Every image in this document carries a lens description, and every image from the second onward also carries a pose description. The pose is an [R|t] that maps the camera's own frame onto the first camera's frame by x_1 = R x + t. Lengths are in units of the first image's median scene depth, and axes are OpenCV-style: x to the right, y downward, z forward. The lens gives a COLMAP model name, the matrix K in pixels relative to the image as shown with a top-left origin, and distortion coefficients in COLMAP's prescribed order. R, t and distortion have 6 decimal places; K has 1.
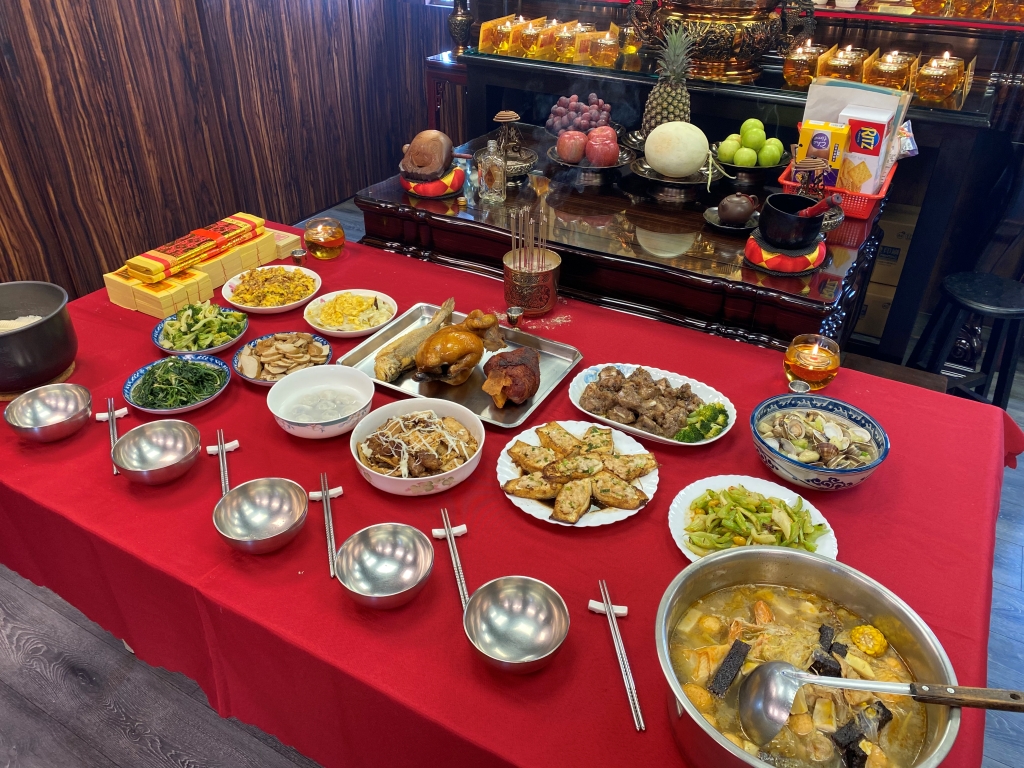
lens RADIAL K [[783.0, 0, 512.5], [0, 783.0, 378.5], [0, 0, 1]] dist [0.039200, -0.037221]
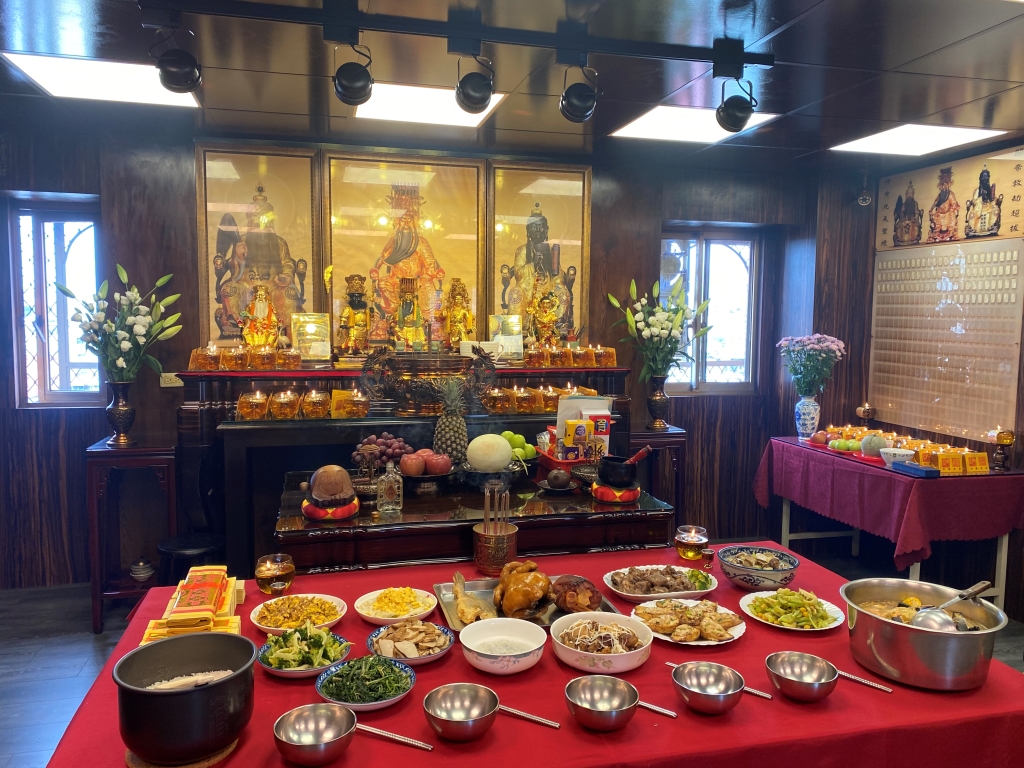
lens RADIAL K [[783.0, 0, 519.3], [0, 783.0, 380.5], [0, 0, 1]] dist [0.039200, -0.037221]
pose [[0.711748, -0.061998, 0.699693, -0.505312], [0.376555, 0.874554, -0.305551, 0.025710], [-0.592976, 0.480949, 0.645808, 0.013017]]
